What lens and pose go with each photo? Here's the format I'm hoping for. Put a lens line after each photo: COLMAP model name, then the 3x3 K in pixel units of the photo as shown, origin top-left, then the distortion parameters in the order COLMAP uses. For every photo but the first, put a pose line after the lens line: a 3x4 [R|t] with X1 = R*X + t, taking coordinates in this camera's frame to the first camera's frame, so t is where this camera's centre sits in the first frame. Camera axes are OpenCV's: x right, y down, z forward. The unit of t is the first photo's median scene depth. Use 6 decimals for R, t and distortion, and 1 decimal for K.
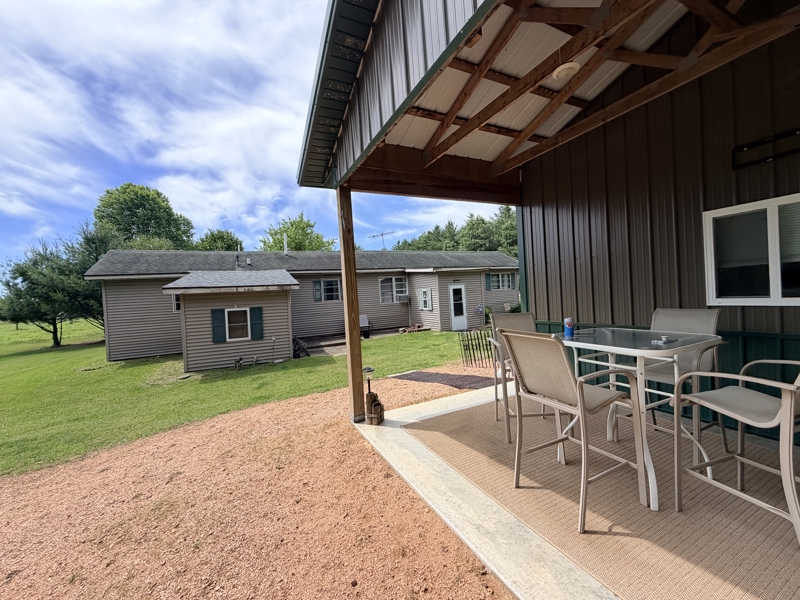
lens RADIAL K [[318.7, 0, 398.6], [0, 318.7, 302.0], [0, 0, 1]] dist [-0.001365, 0.000313]
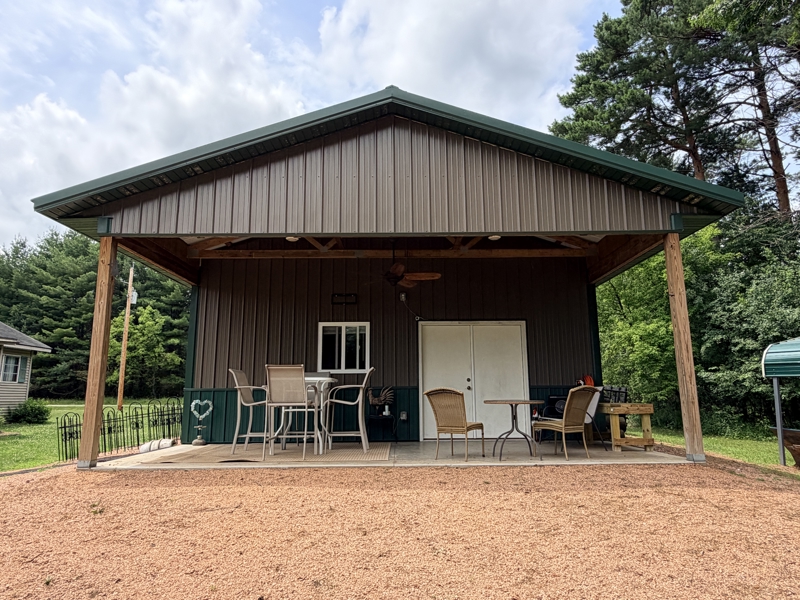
lens RADIAL K [[519.7, 0, 407.0], [0, 519.7, 298.4], [0, 0, 1]] dist [-0.015827, 0.000871]
pose [[0.433001, 0.221318, 0.873801, -0.331964], [0.003649, 0.968951, -0.247225, 0.073504], [-0.901386, 0.110237, 0.418749, -0.163362]]
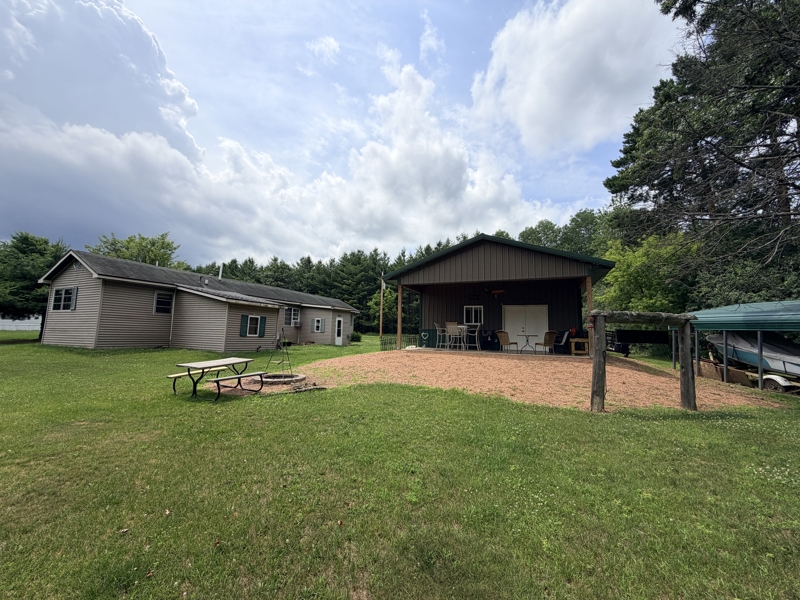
lens RADIAL K [[318.7, 0, 403.5], [0, 318.7, 299.8], [0, 0, 1]] dist [-0.001365, 0.000313]
pose [[0.745185, 0.147632, 0.650311, -0.688164], [-0.052332, 0.985126, -0.163673, 0.111924], [-0.664802, 0.087934, 0.741826, -0.475513]]
